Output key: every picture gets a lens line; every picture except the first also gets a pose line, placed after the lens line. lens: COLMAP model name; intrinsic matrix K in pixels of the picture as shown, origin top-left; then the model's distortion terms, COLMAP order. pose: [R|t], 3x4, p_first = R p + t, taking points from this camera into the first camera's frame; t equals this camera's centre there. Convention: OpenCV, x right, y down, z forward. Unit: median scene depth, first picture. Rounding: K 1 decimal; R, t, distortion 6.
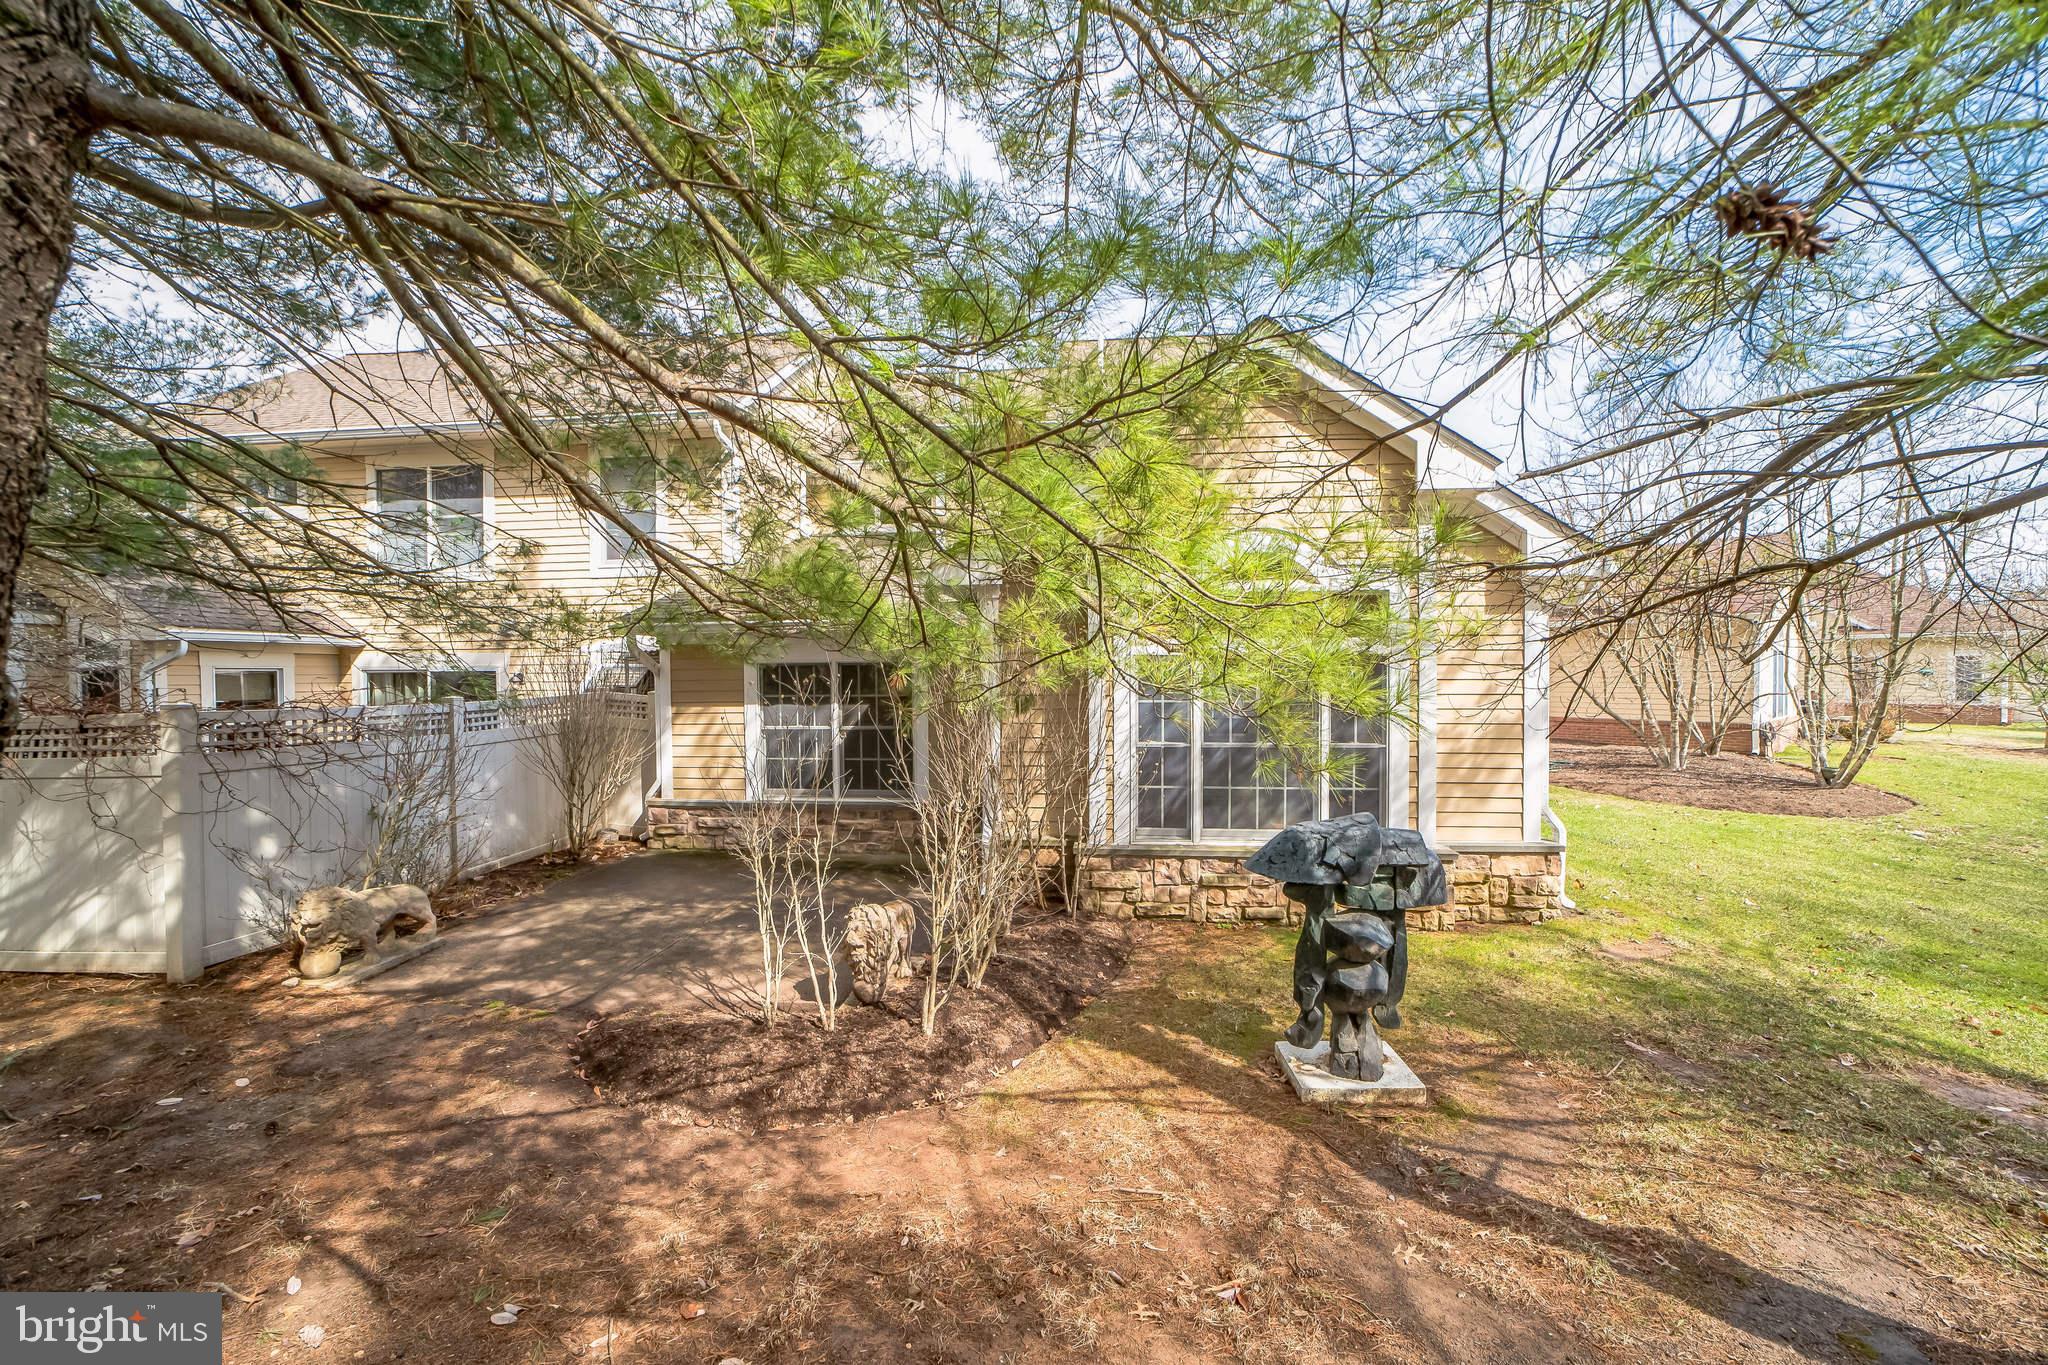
lens RADIAL K [[792.1, 0, 1024.2], [0, 792.1, 681.1], [0, 0, 1]] dist [-0.001681, -0.000112]
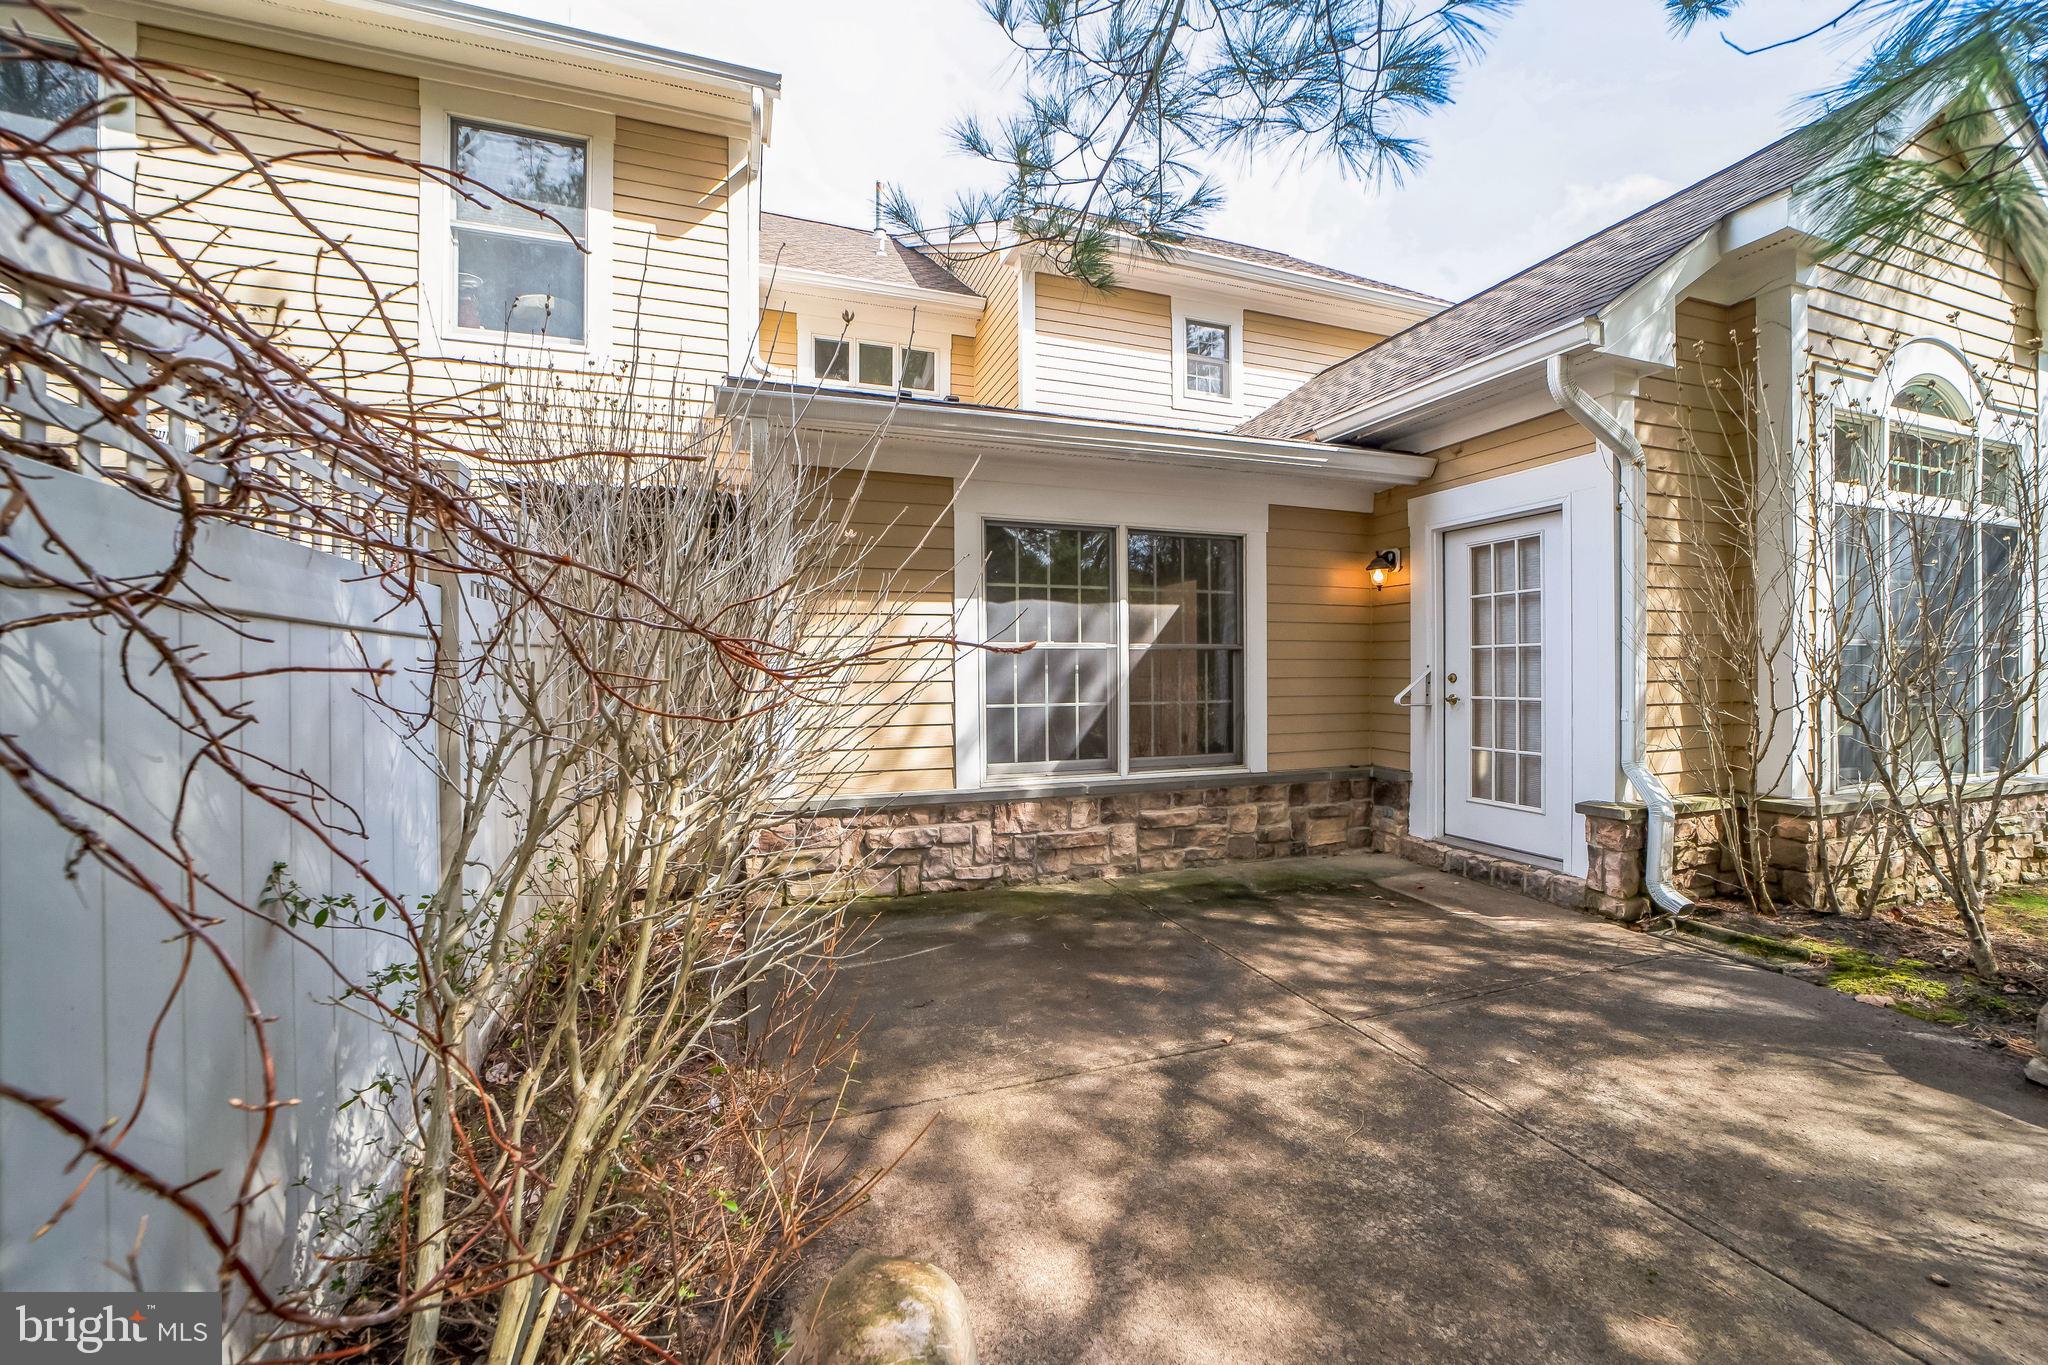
lens RADIAL K [[792.1, 0, 1023.6], [0, 792.1, 680.6], [0, 0, 1]] dist [-0.001681, -0.000112]
pose [[0.895165, -0.005434, 0.445701, -0.541122], [0.005383, 0.999985, 0.001381, 0.082151], [-0.445702, 0.001163, 0.895181, 0.536426]]
